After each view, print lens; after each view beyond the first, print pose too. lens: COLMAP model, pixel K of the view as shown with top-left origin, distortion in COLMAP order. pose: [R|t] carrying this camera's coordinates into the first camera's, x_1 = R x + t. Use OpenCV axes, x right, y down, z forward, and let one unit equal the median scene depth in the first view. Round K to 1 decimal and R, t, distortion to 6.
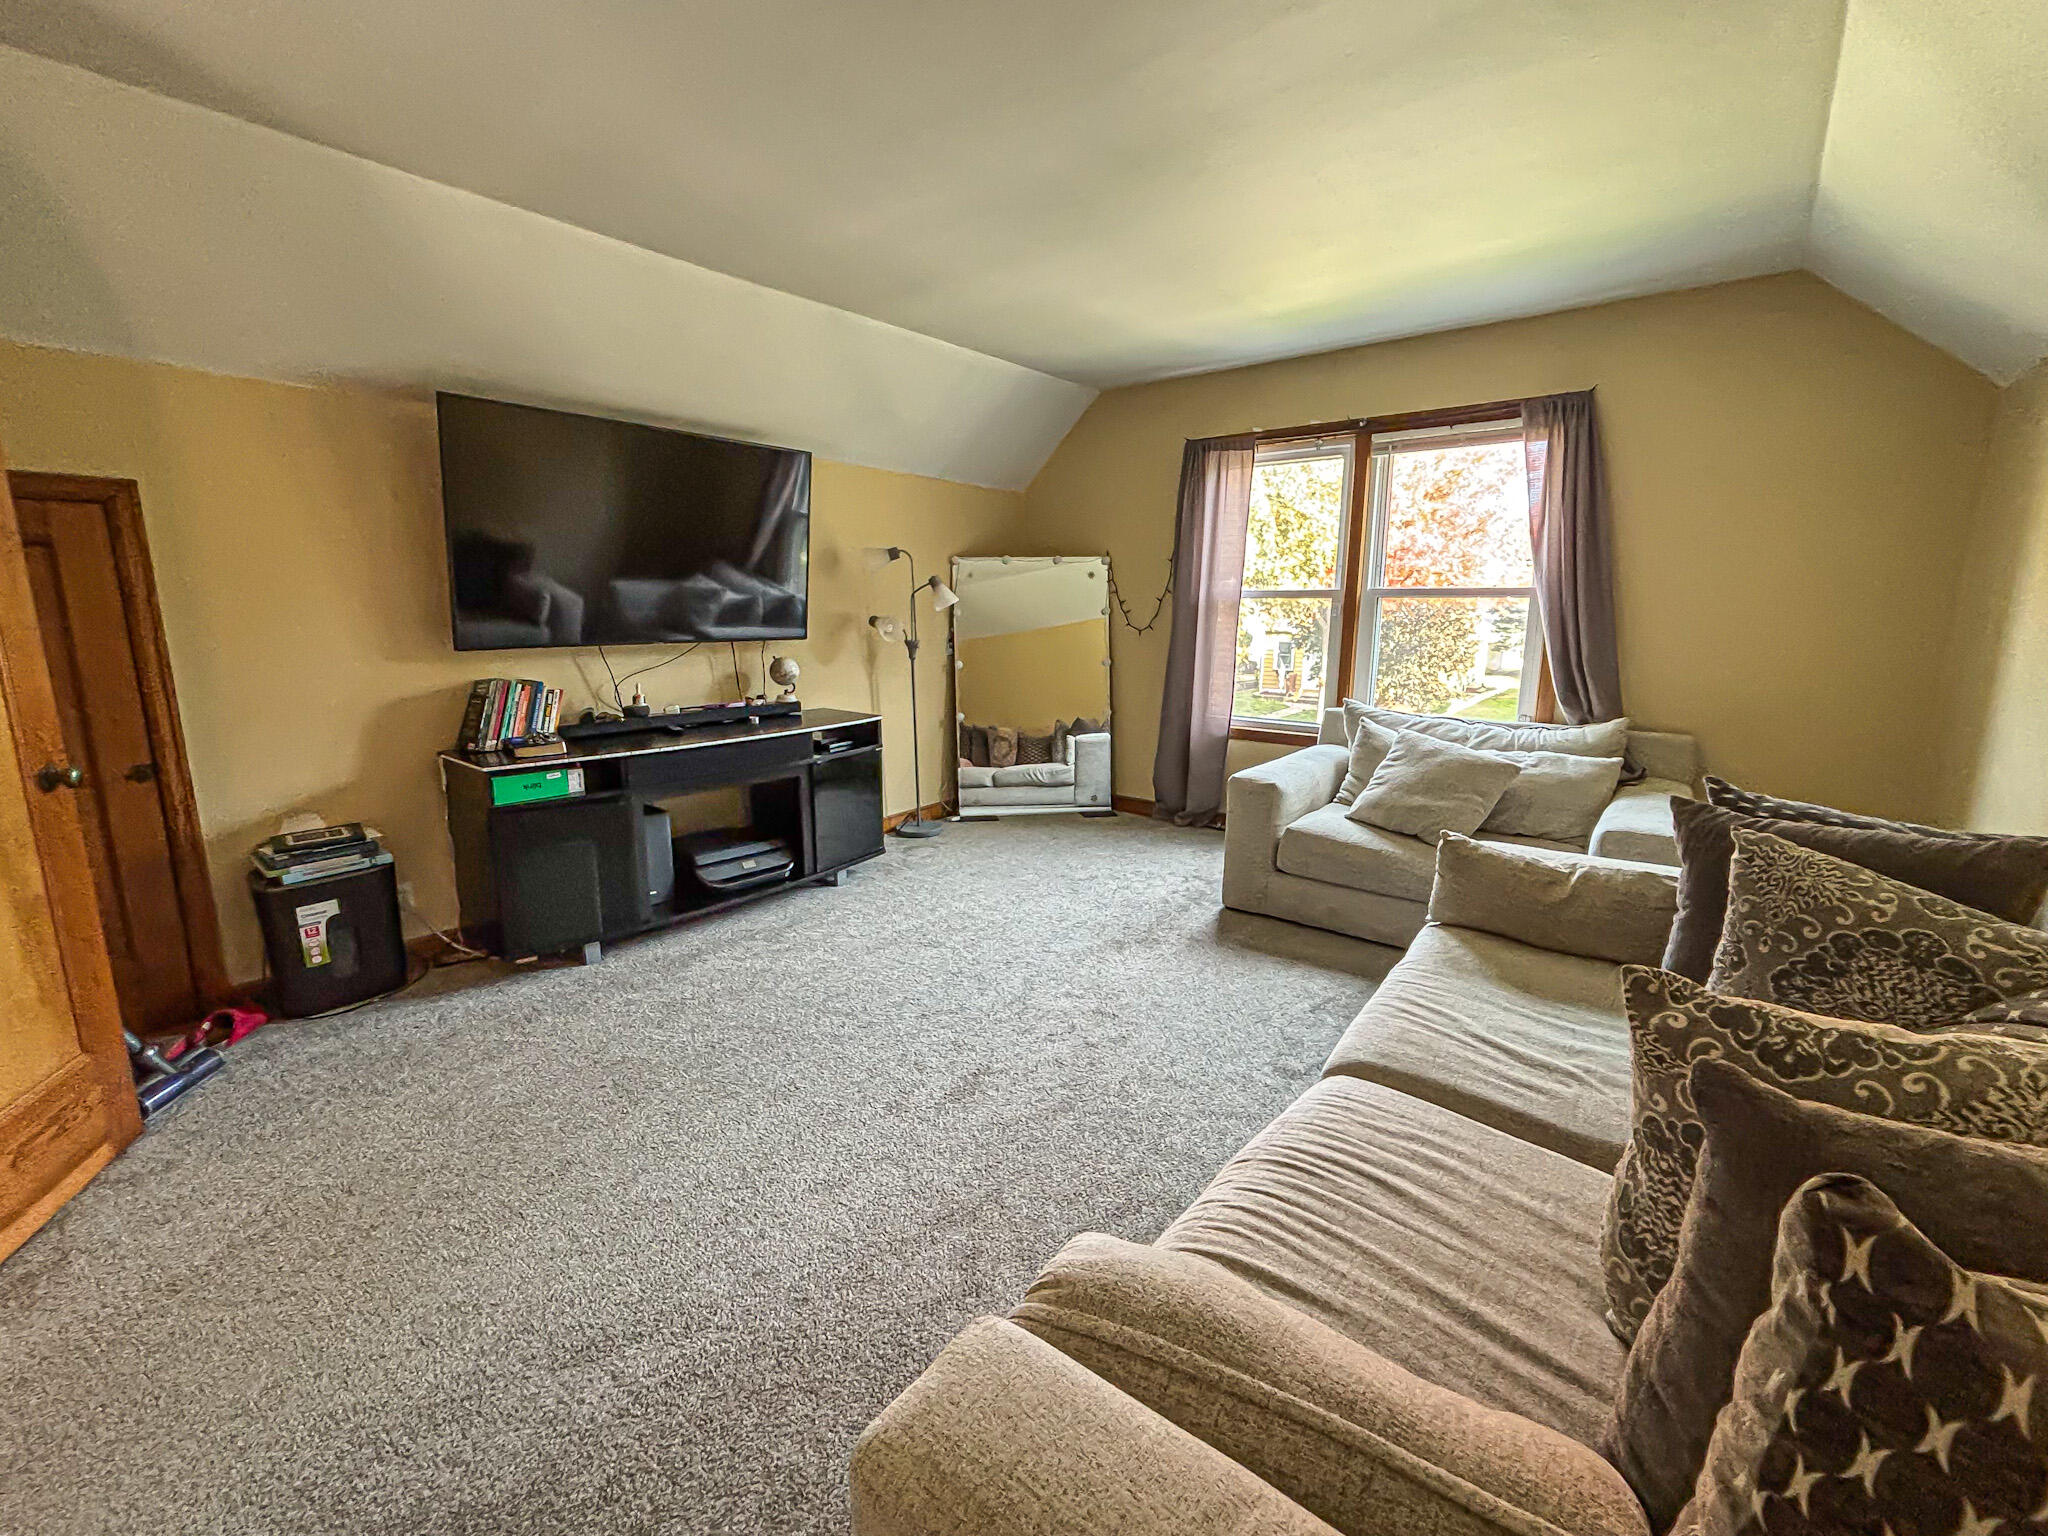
lens RADIAL K [[849.3, 0, 1024.0], [0, 849.3, 768.0], [0, 0, 1]] dist [-0.001266, -0.000058]
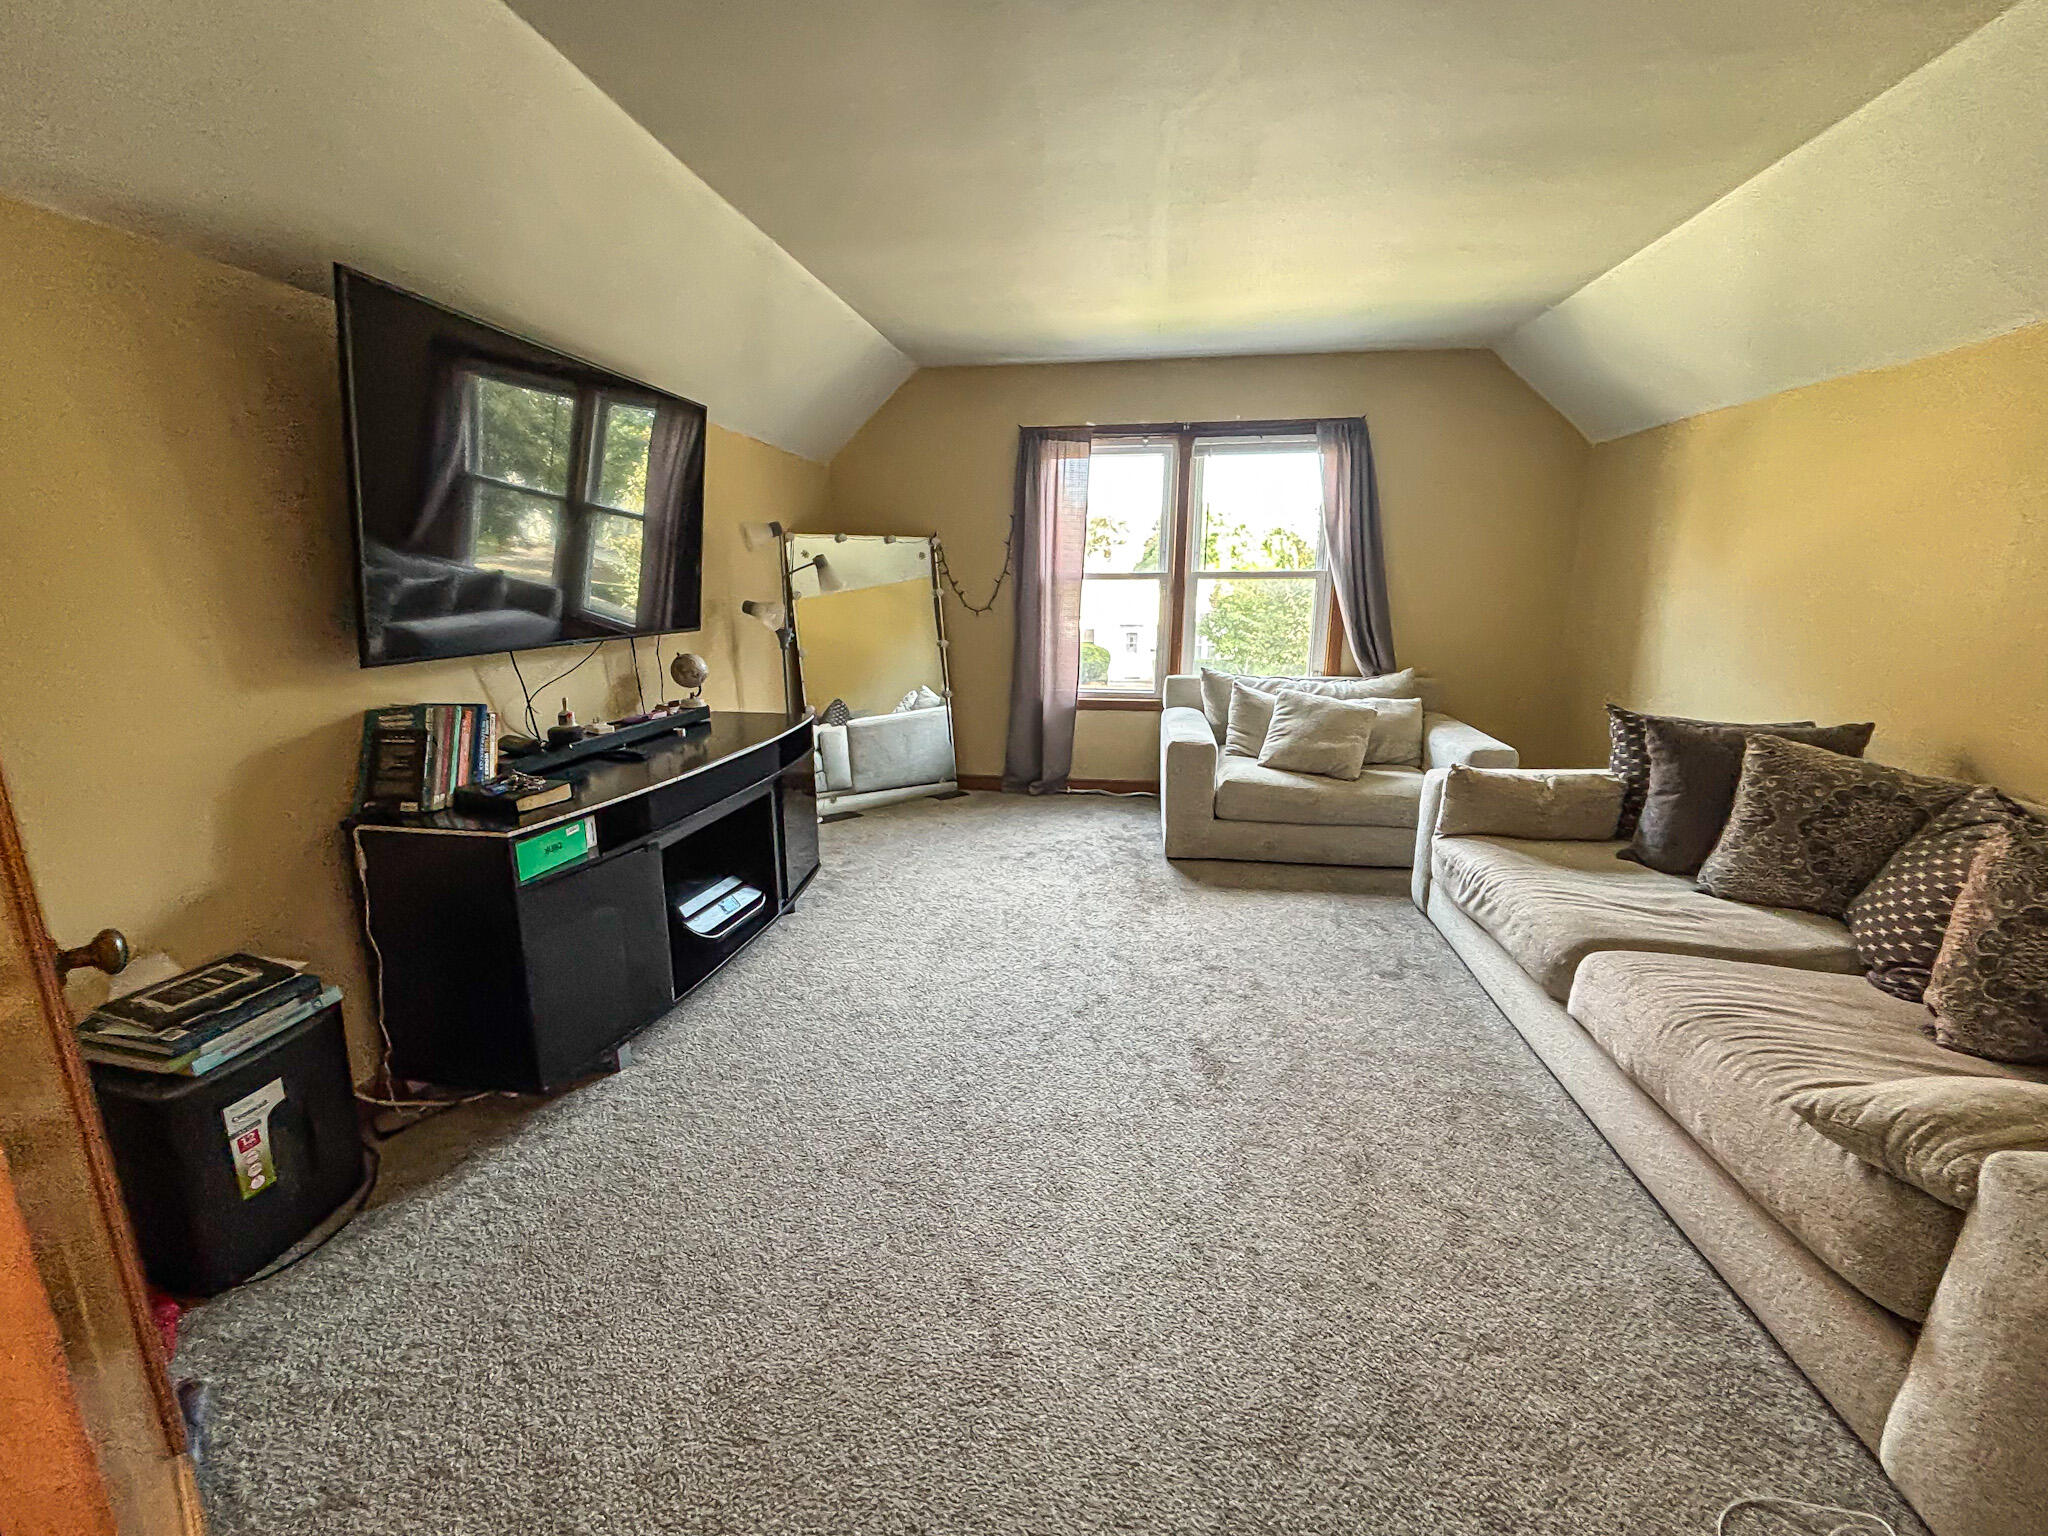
lens RADIAL K [[822.4, 0, 1024.0], [0, 822.4, 768.0], [0, 0, 1]] dist [0.000688, 0.000081]
pose [[0.864020, -0.115730, 0.489975, -0.465926], [0.099951, 0.993280, 0.058357, -0.038807], [-0.493436, -0.001448, 0.869781, 0.160269]]
